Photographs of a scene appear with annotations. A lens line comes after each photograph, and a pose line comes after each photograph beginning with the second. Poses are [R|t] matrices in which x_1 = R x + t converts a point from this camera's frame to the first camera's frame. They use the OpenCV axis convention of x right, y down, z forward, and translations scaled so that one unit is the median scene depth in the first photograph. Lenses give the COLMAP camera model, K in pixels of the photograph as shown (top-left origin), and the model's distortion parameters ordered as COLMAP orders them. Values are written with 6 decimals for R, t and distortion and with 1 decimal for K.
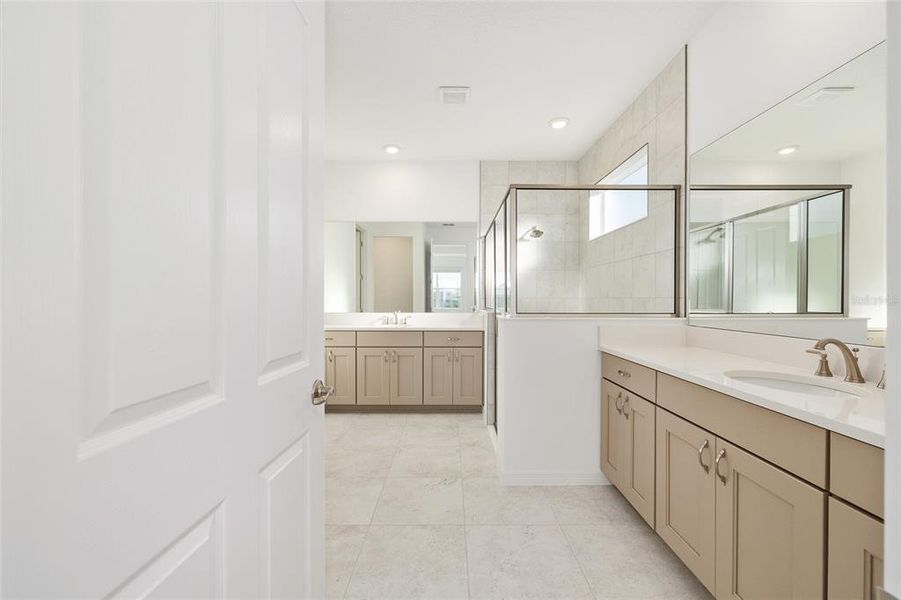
lens RADIAL K [[362.4, 0, 451.4], [0, 362.4, 300.4], [0, 0, 1]] dist [0.000401, 0.000126]
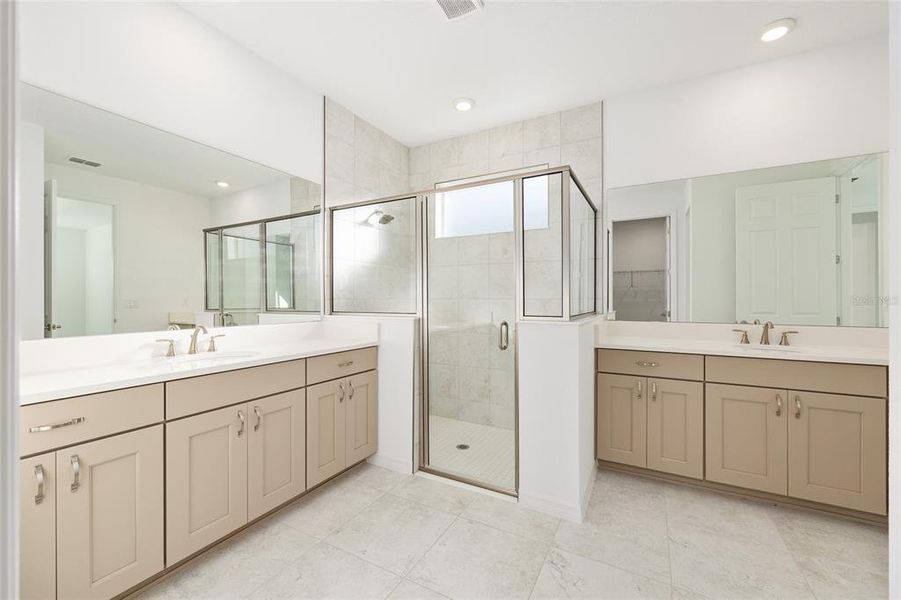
lens RADIAL K [[362.4, 0, 451.4], [0, 362.4, 300.4], [0, 0, 1]] dist [0.000401, 0.000126]
pose [[0.478221, -0.005381, 0.878223, -0.459677], [0.002451, 0.999986, 0.004792, -0.006962], [-0.878236, -0.000139, 0.478228, 0.537056]]
